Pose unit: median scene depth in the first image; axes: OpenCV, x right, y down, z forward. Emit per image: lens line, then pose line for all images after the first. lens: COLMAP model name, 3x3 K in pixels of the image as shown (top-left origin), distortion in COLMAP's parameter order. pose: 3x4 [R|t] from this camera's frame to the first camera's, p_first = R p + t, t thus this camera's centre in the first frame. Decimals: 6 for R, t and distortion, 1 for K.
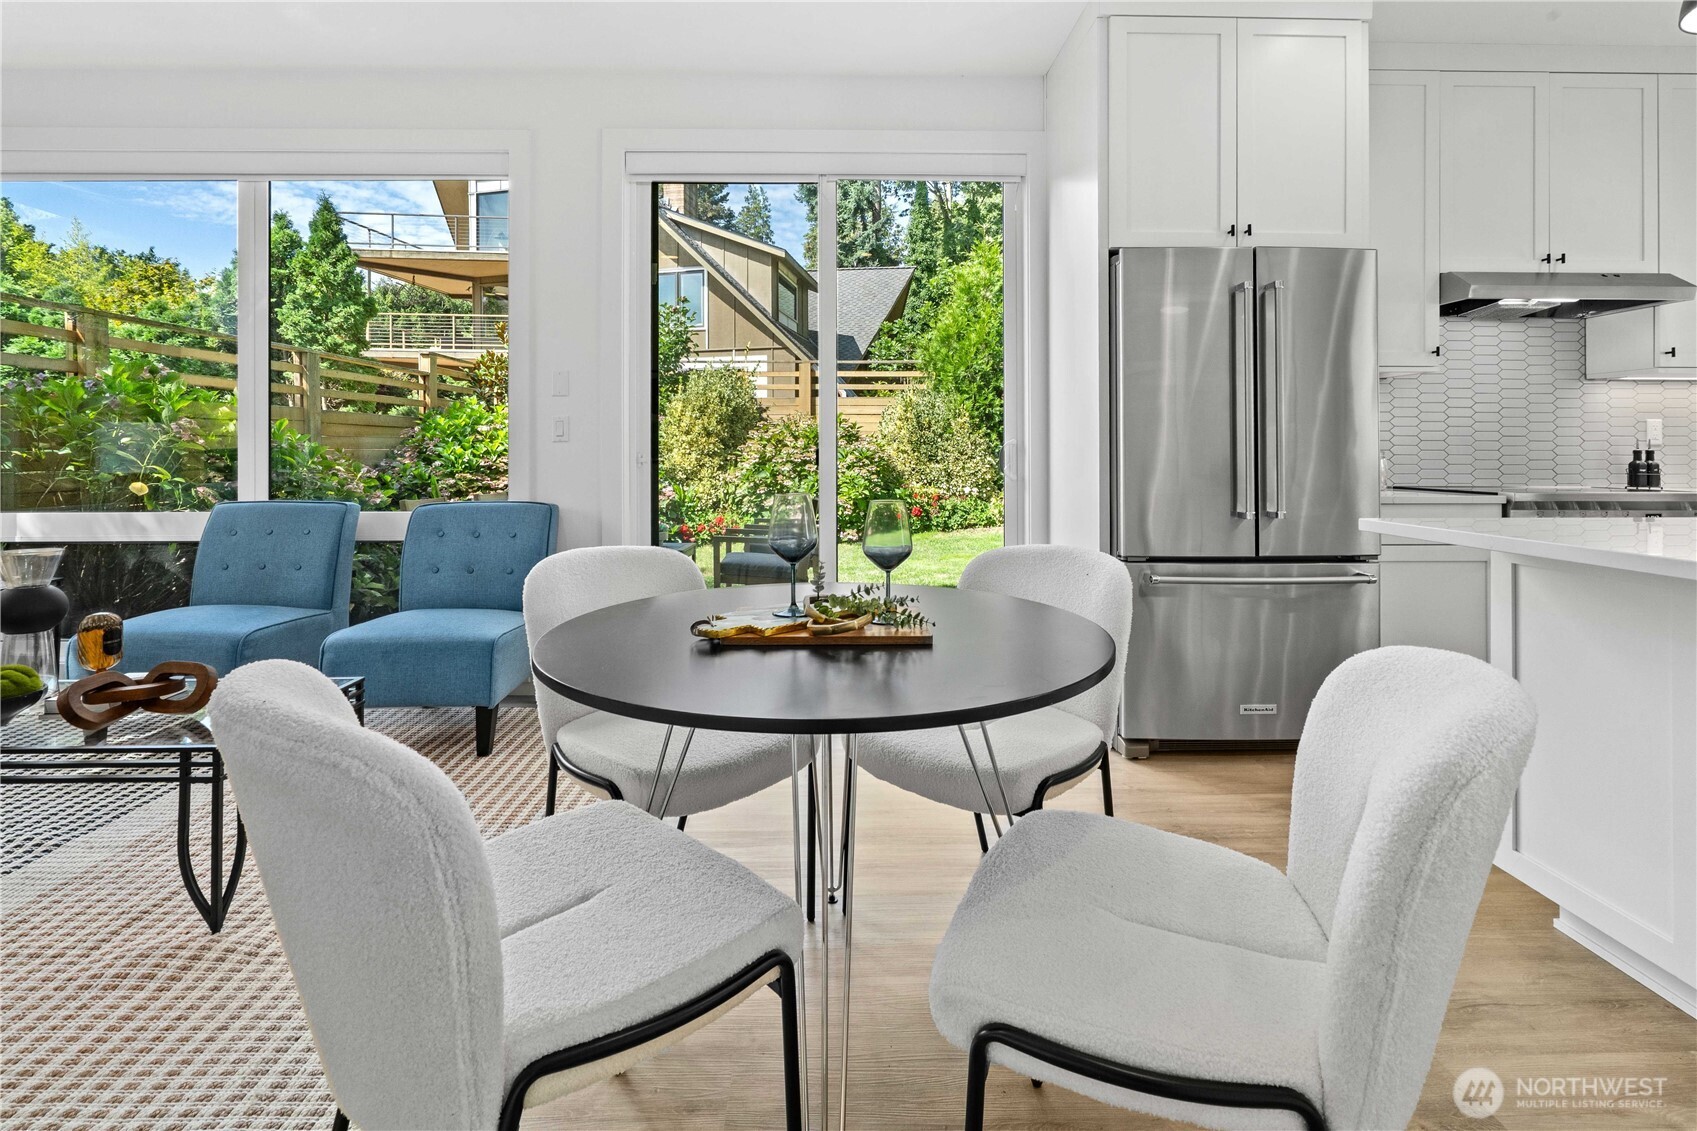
lens RADIAL K [[775.2, 0, 826.3], [0, 775.2, 456.7], [0, 0, 1]] dist [-0.004670, 0.002300]
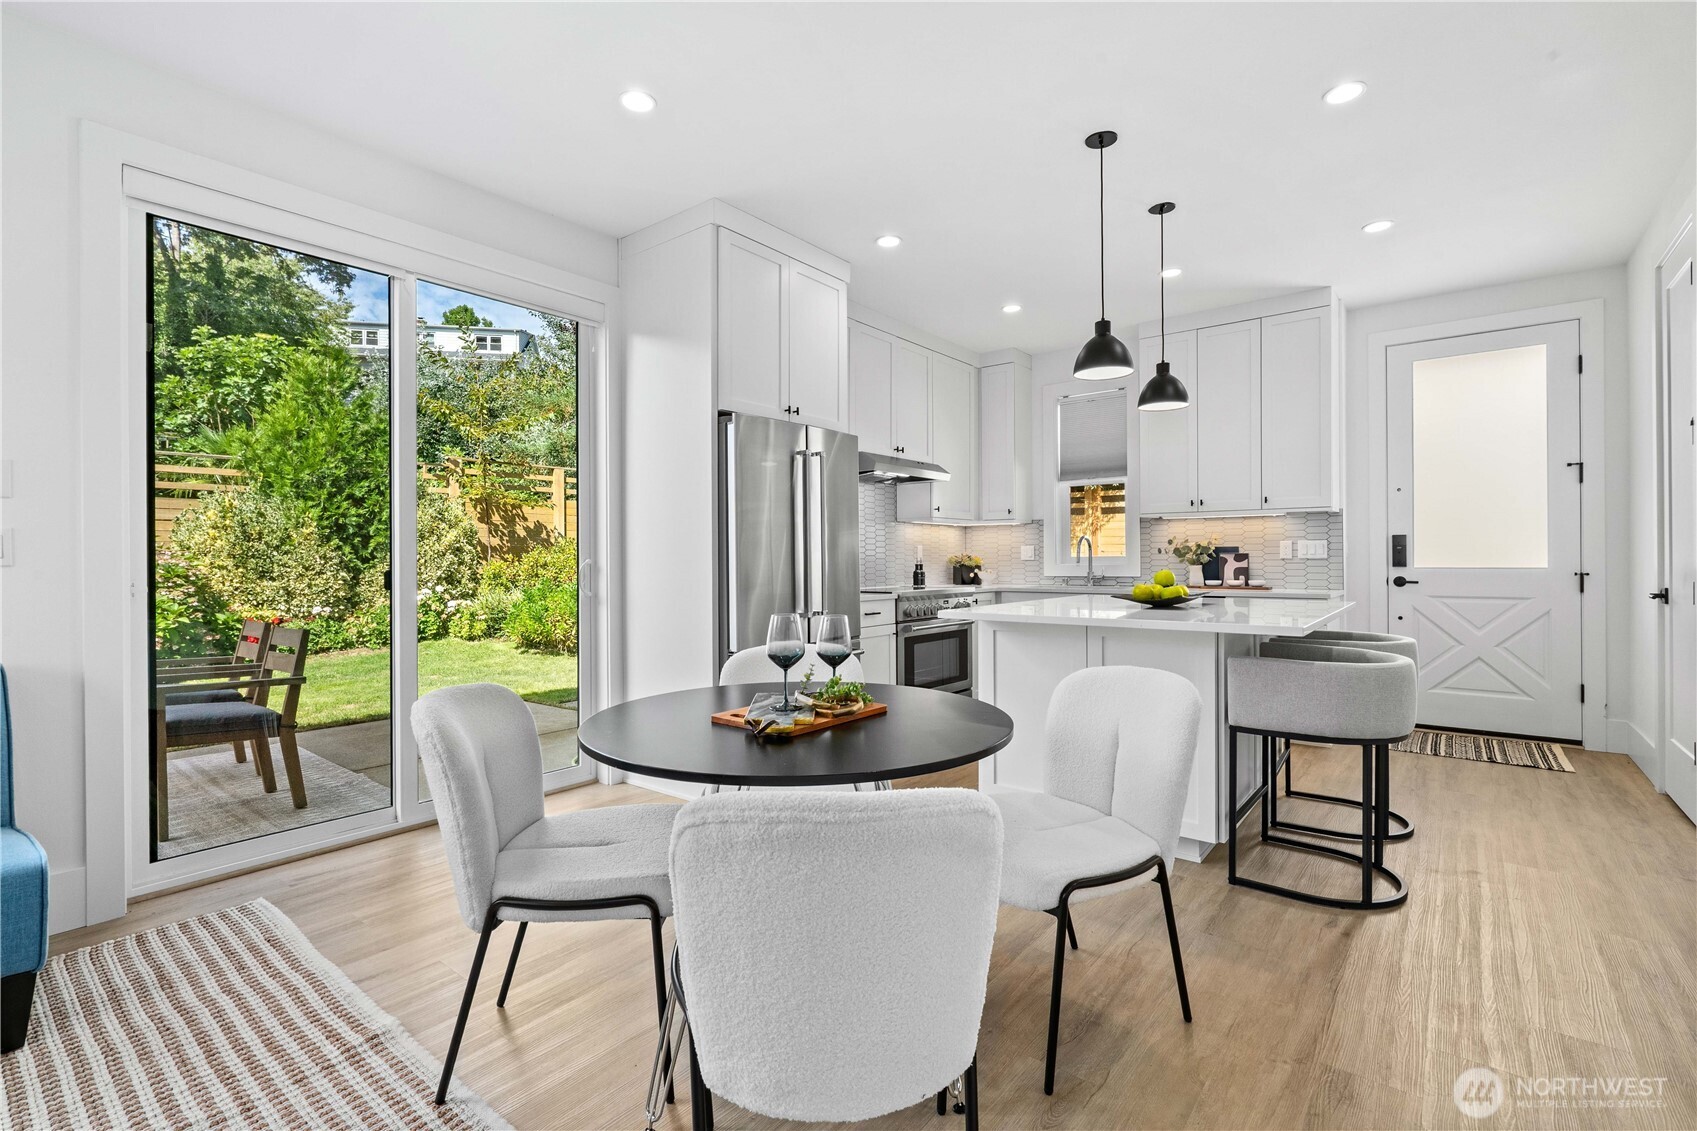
lens RADIAL K [[775.2, 0, 790.5], [0, 775.2, 565.7], [0, 0, 1]] dist [-0.004670, 0.002300]
pose [[0.668409, -0.009975, 0.743727, -0.182513], [0.011874, 0.999926, 0.002739, -0.005541], [-0.743699, 0.007000, 0.668478, 0.024302]]
